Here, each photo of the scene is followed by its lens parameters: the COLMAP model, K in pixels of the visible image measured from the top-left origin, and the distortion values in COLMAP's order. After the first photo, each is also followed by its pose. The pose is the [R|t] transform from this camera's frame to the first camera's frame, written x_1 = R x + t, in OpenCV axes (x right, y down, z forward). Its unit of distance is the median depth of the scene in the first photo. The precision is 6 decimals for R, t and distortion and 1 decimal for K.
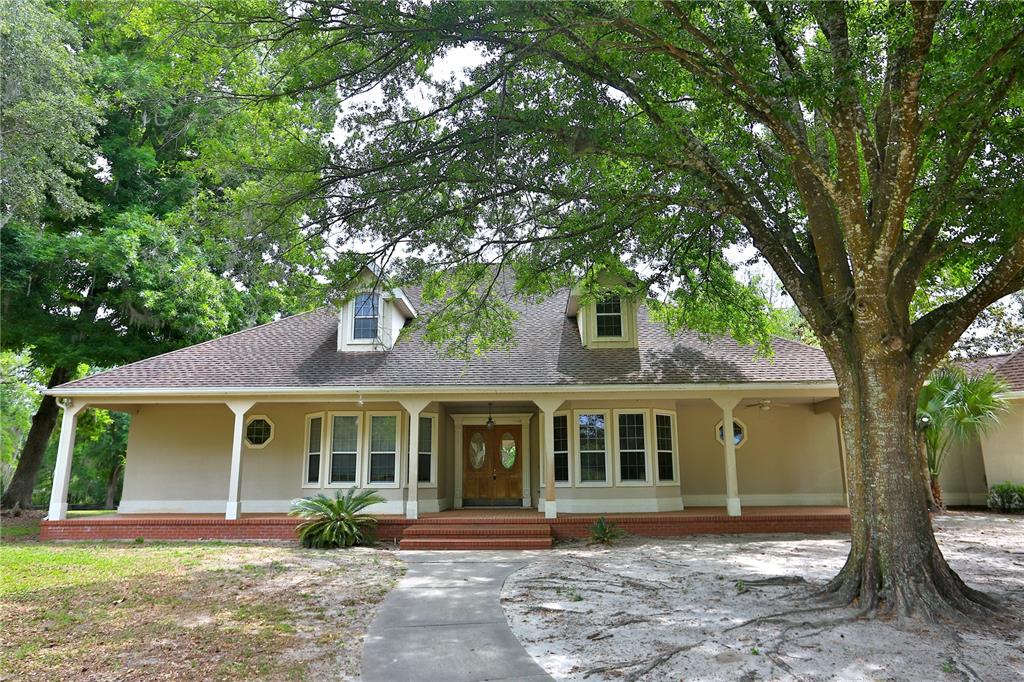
lens RADIAL K [[652.0, 0, 512.3], [0, 652.0, 338.9], [0, 0, 1]] dist [-0.030198, 0.006189]
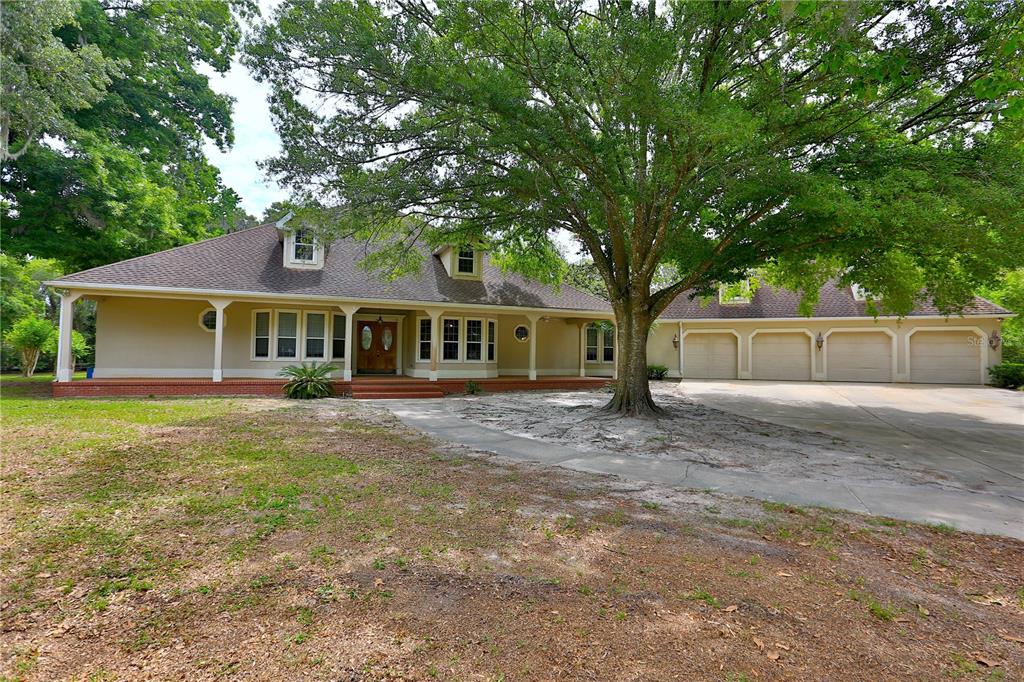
lens RADIAL K [[493.4, 0, 511.2], [0, 493.4, 342.3], [0, 0, 1]] dist [-0.031333, 0.004759]
pose [[0.921367, 0.032262, 0.387353, -0.232712], [-0.101551, 0.981917, 0.159770, -0.043440], [-0.375194, -0.186543, 0.907982, -0.200055]]
